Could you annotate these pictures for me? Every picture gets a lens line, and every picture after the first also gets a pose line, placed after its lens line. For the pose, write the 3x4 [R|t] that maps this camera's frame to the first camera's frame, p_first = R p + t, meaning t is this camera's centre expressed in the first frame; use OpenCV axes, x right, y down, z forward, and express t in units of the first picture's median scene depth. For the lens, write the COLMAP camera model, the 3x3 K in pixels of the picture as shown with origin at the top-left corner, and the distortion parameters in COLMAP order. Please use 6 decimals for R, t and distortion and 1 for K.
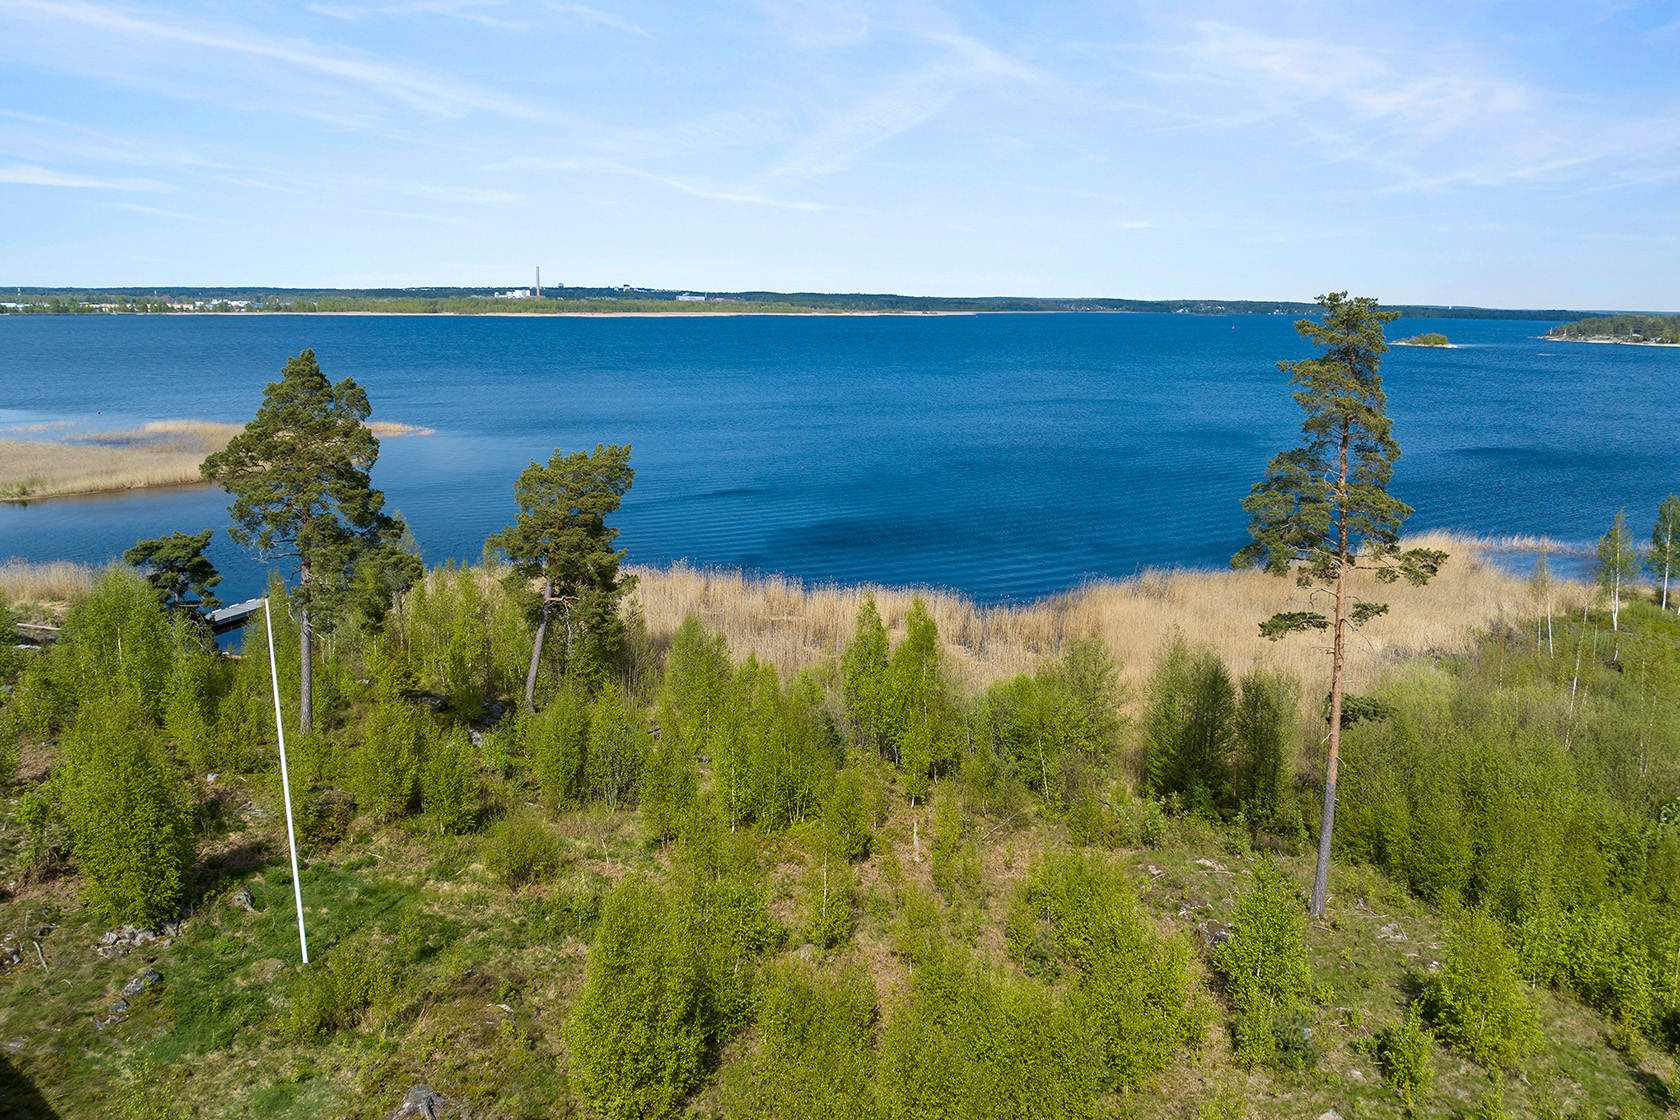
lens RADIAL K [[1207.3, 0, 853.5], [0, 1207.3, 507.8], [0, 0, 1]] dist [-0.040099, -0.000926]
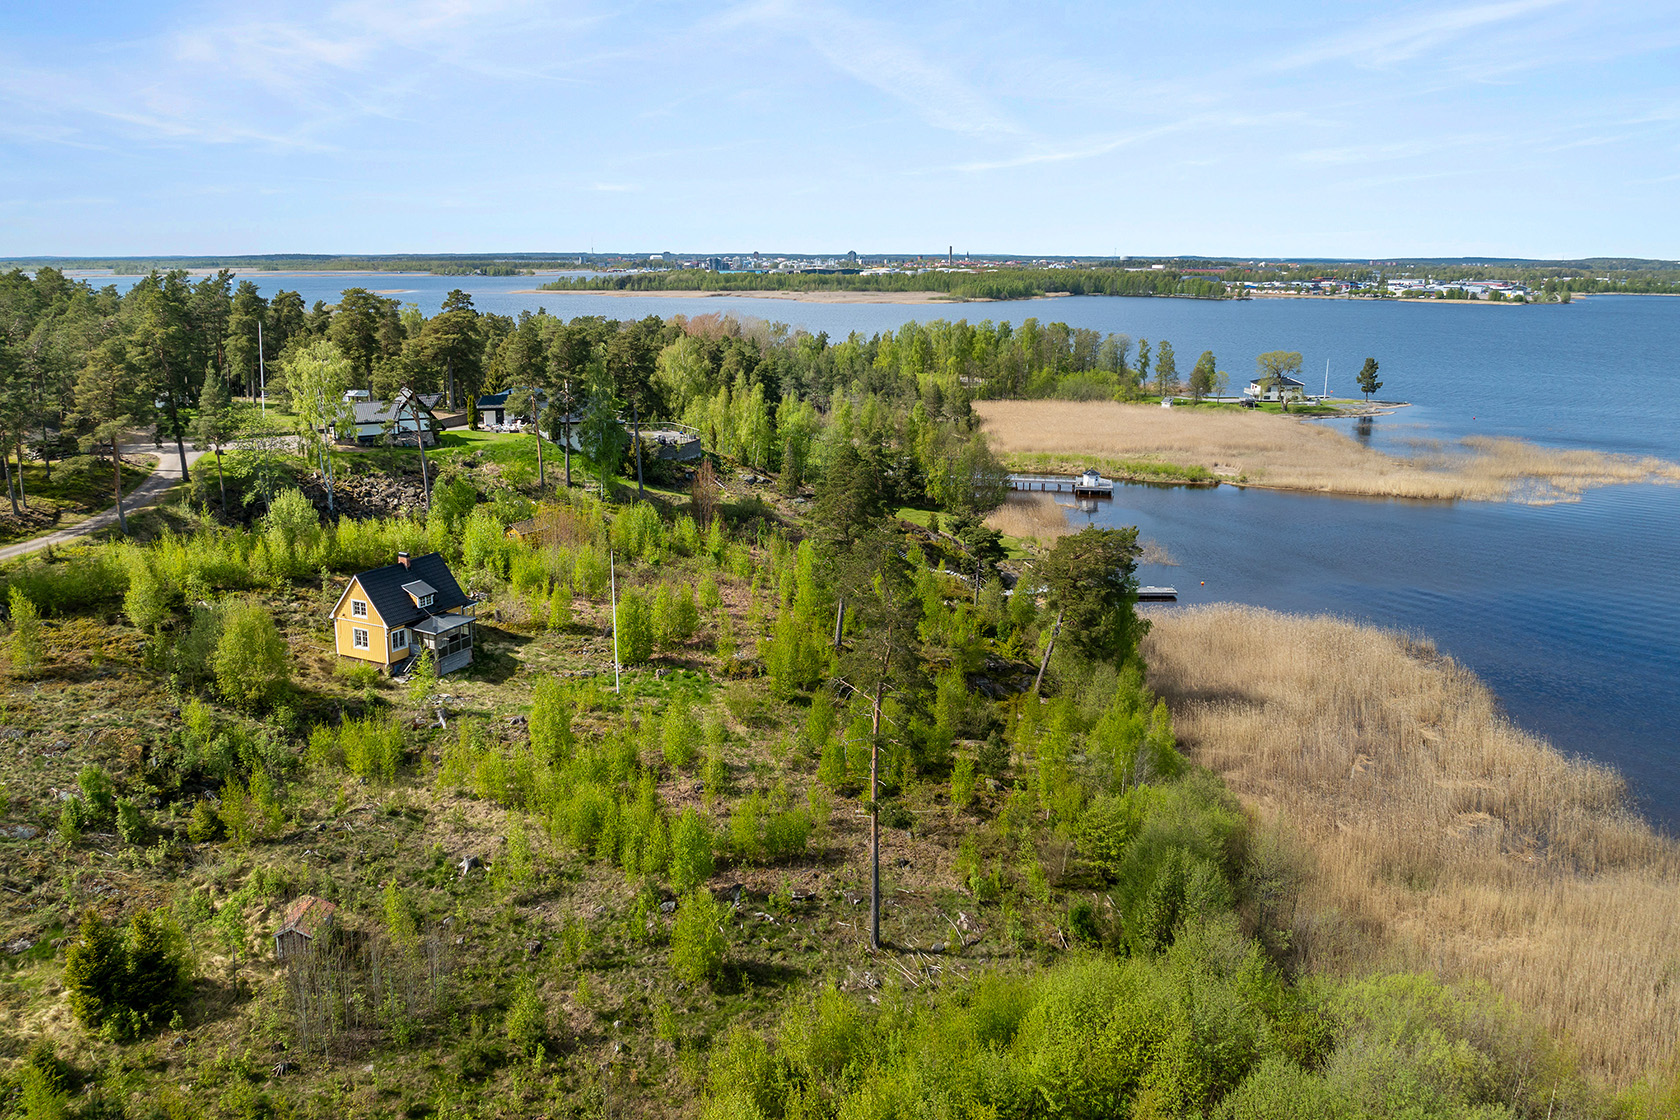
lens RADIAL K [[1184.6, 0, 840.6], [0, 1184.6, 515.1], [0, 0, 1]] dist [-0.040019, 0.000355]
pose [[0.311093, 0.189907, -0.931212, 0.910048], [-0.163375, 0.975932, 0.144448, -0.201322], [0.936232, 0.107200, 0.334632, 0.250755]]
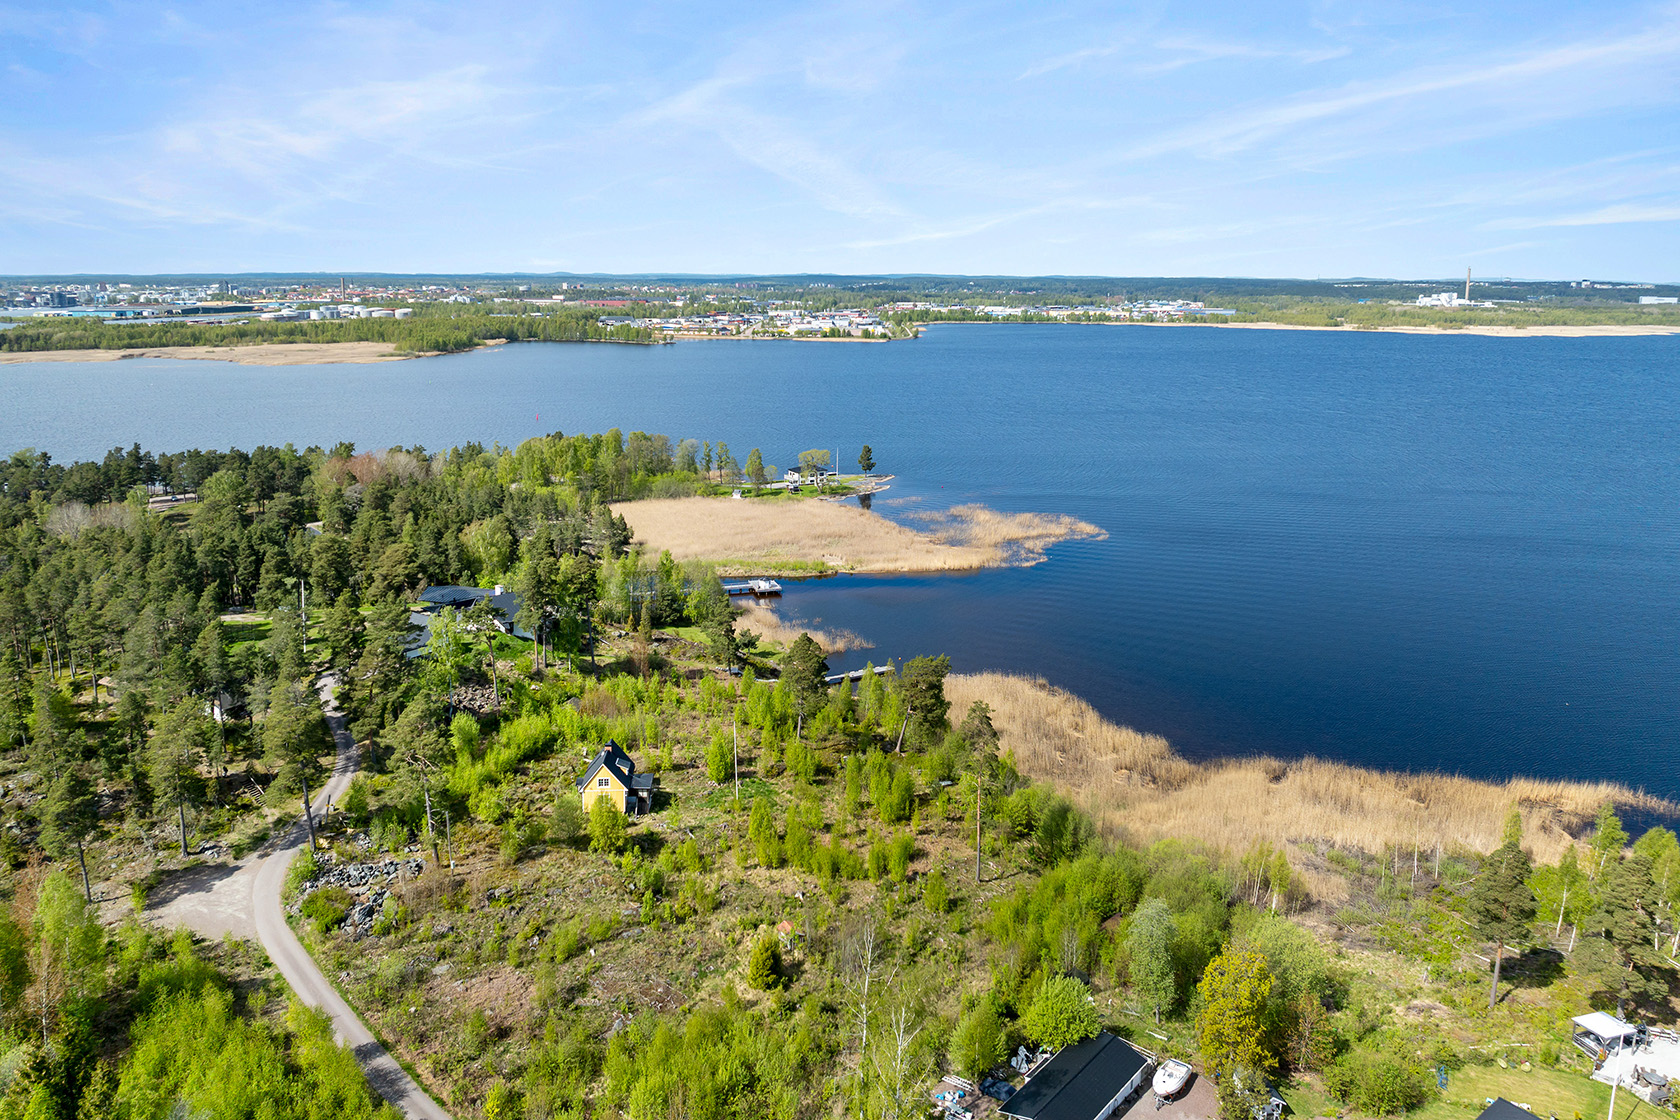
lens RADIAL K [[1143.8, 0, 850.3], [0, 1143.8, 515.0], [0, 0, 1]] dist [-0.034513, -0.006247]
pose [[0.734792, 0.123017, -0.667044, 1.201487], [-0.112993, 0.991875, 0.058453, -0.456583], [0.668815, 0.032420, 0.742721, -0.907500]]
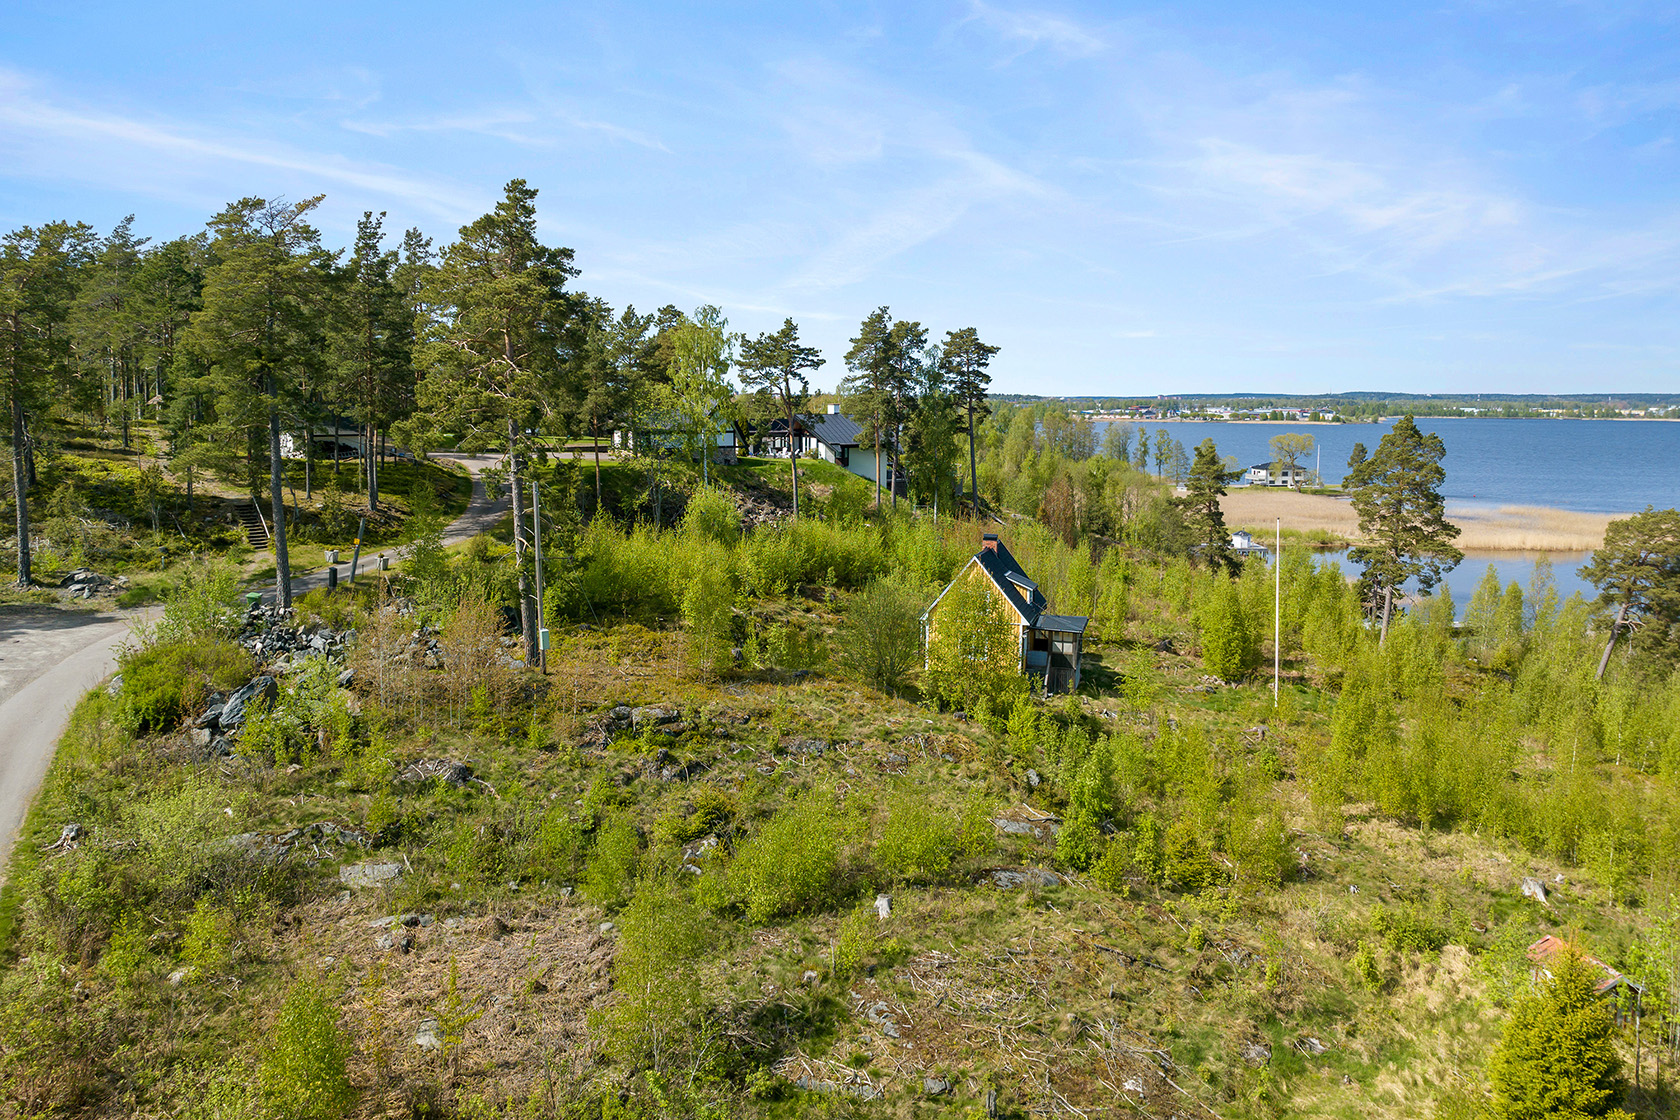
lens RADIAL K [[1207.3, 0, 853.5], [0, 1207.3, 507.8], [0, 0, 1]] dist [-0.040099, -0.000926]
pose [[0.462315, 0.068014, -0.884104, 0.436318], [-0.145181, 0.989405, 0.000197, 0.070509], [0.874750, 0.128264, 0.467291, -0.270290]]
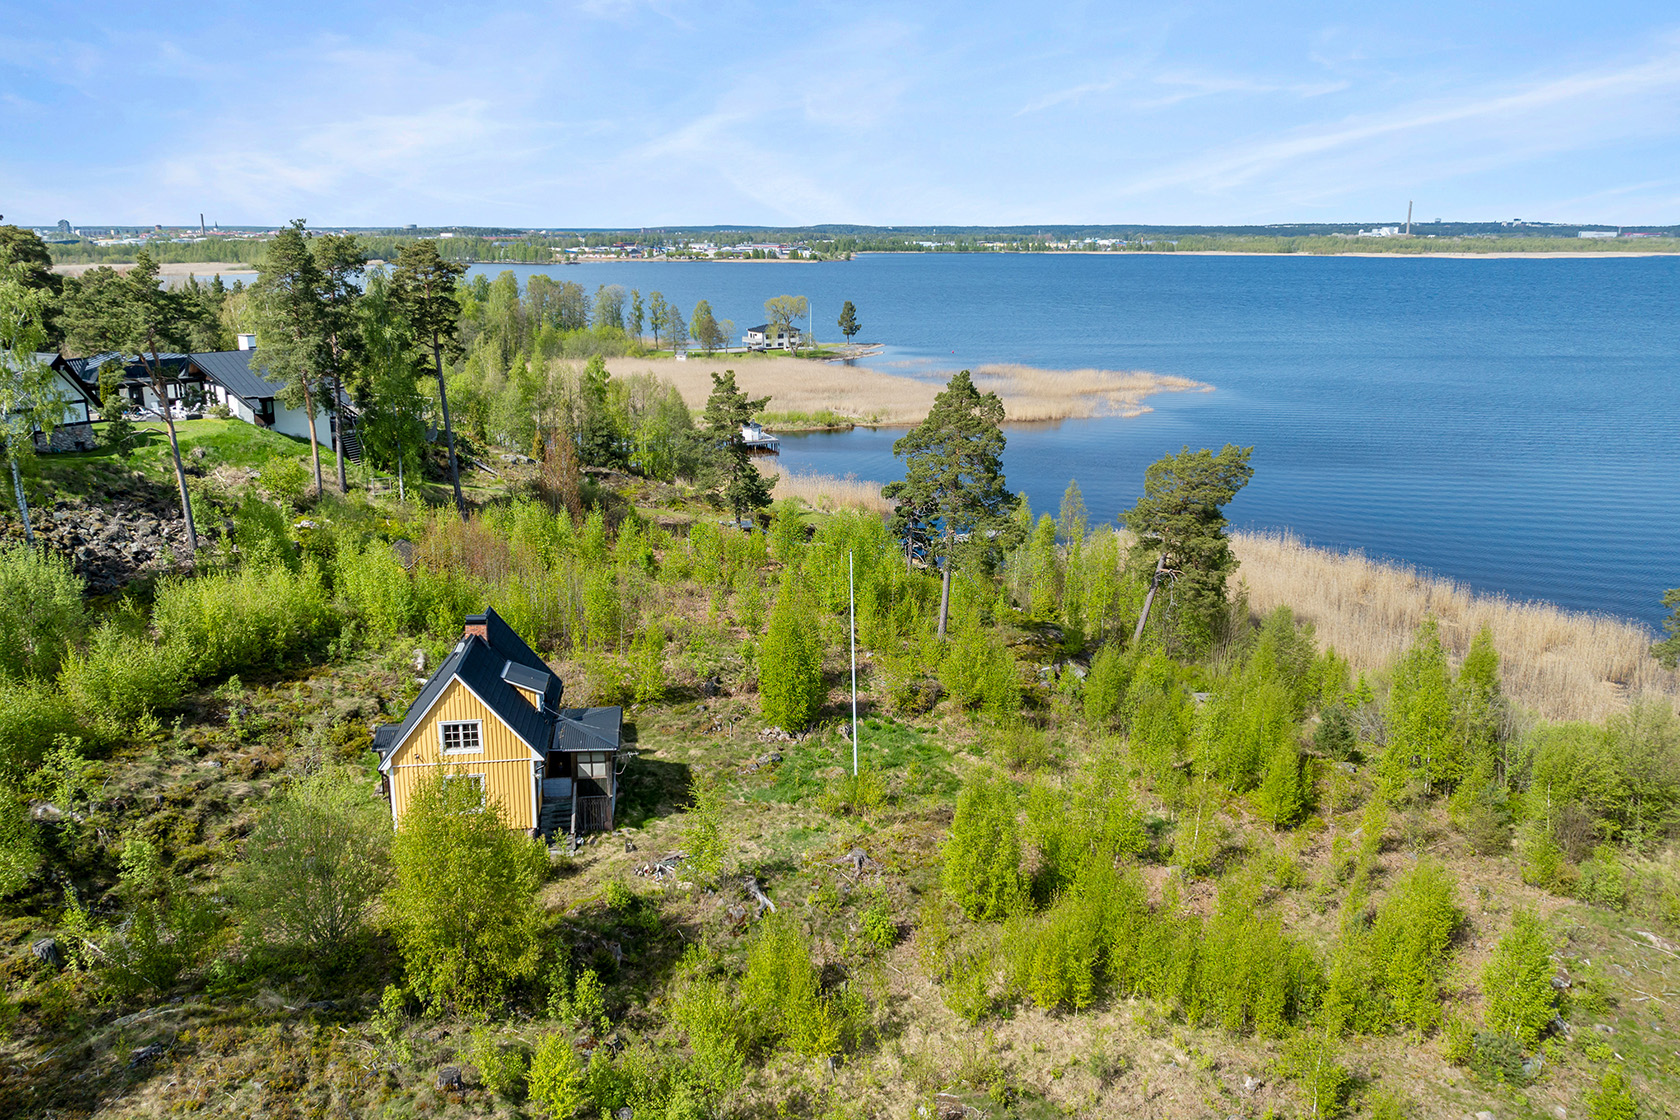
lens RADIAL K [[1198.1, 0, 849.0], [0, 1198.1, 540.8], [0, 0, 1]] dist [-0.004551, -0.005757]
pose [[0.779197, 0.144919, -0.609795, 0.220780], [-0.097969, 0.989105, 0.109878, -0.051494], [0.619075, -0.025875, 0.784905, -0.129484]]
